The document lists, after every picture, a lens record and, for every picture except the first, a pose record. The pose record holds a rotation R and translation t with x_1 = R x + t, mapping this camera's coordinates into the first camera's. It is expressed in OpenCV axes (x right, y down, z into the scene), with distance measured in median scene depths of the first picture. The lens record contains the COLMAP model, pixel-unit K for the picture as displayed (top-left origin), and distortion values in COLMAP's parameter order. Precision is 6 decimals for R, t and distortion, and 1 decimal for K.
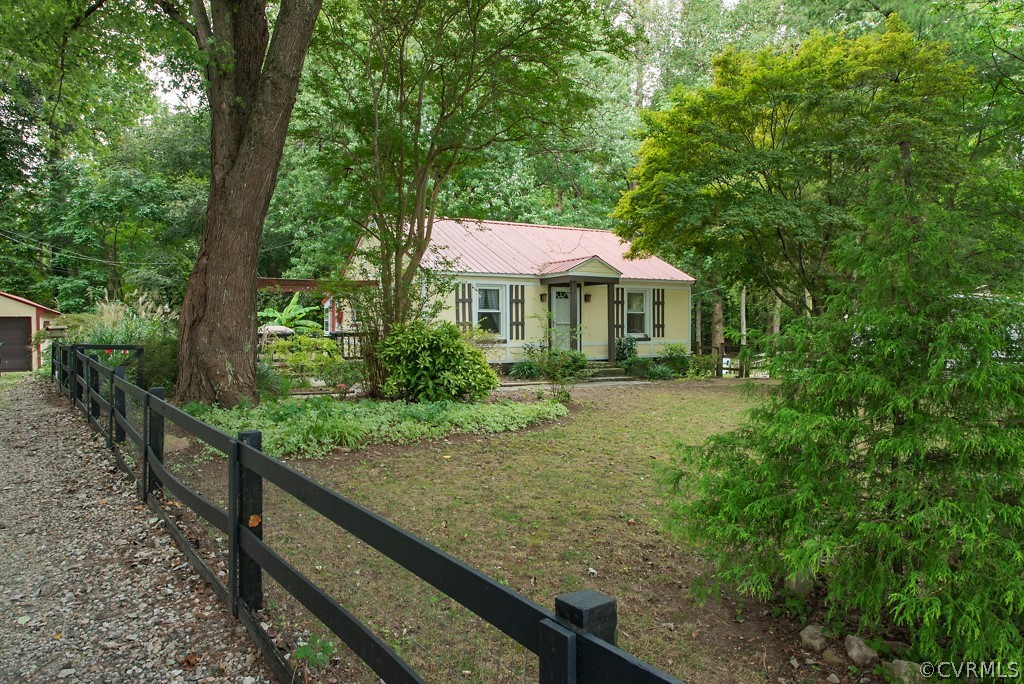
lens RADIAL K [[714.5, 0, 512.3], [0, 714.5, 336.4], [0, 0, 1]] dist [0.000441, -0.000239]
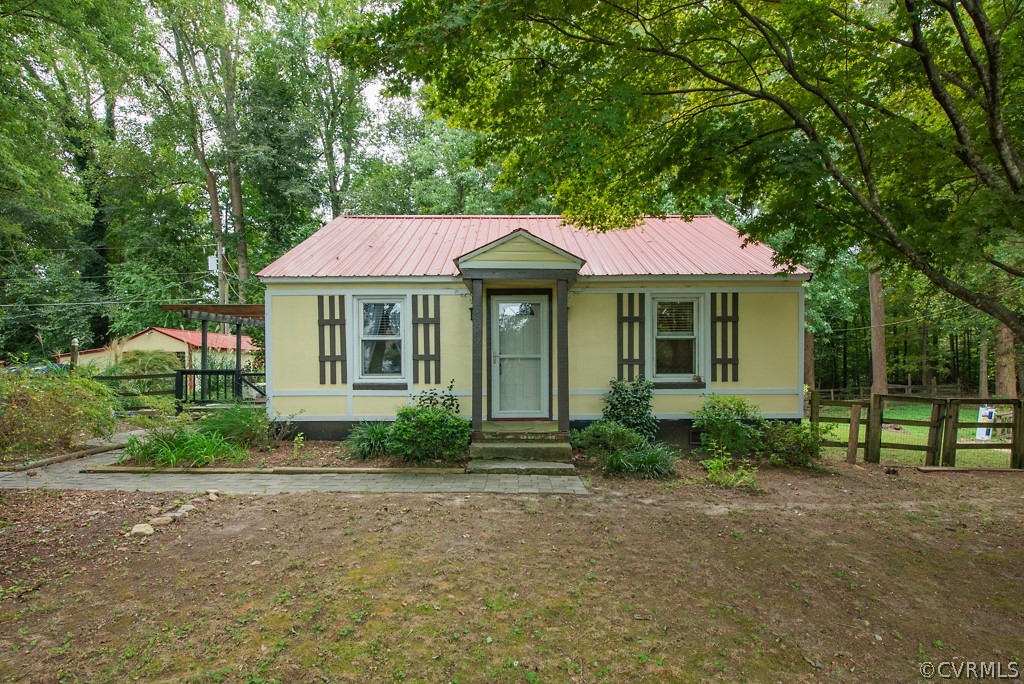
lens RADIAL K [[491.8, 0, 512.0], [0, 491.8, 347.8], [0, 0, 1]] dist [-0.009472, -0.002853]
pose [[0.869804, 0.001235, -0.493395, 0.255458], [-0.005214, 0.999964, -0.006690, -0.021863], [0.493369, 0.008392, 0.869780, 0.613949]]
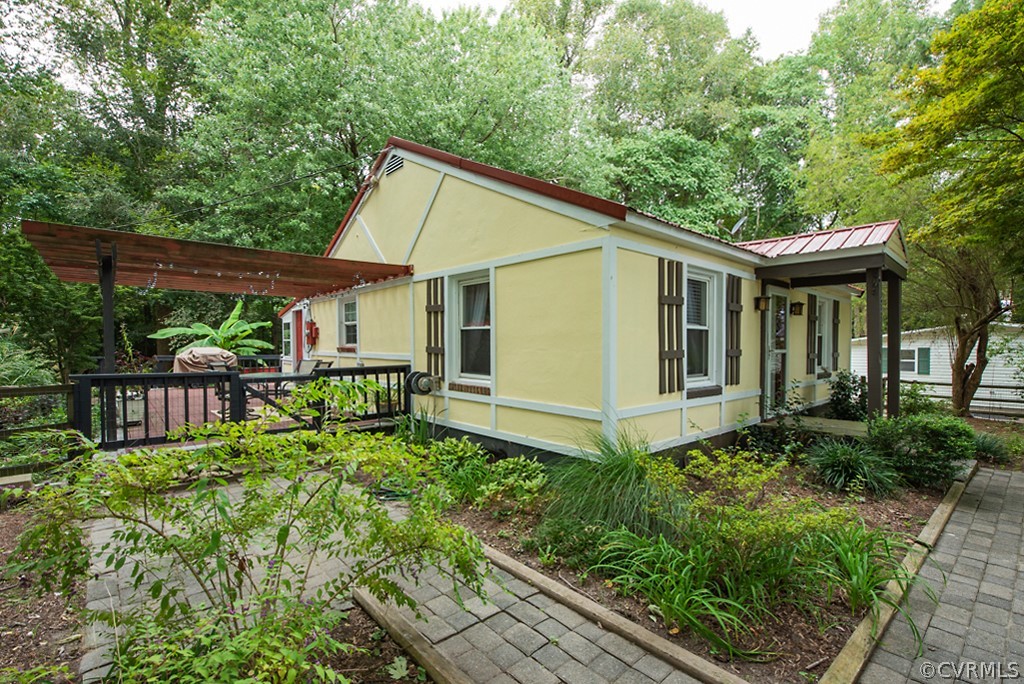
lens RADIAL K [[464.8, 0, 511.9], [0, 464.8, 349.2], [0, 0, 1]] dist [0.001605, 0.000124]
pose [[0.972218, 0.003163, 0.234058, -0.198924], [-0.003214, 0.999995, -0.000165, -0.019305], [-0.234057, -0.000592, 0.972223, 0.664071]]
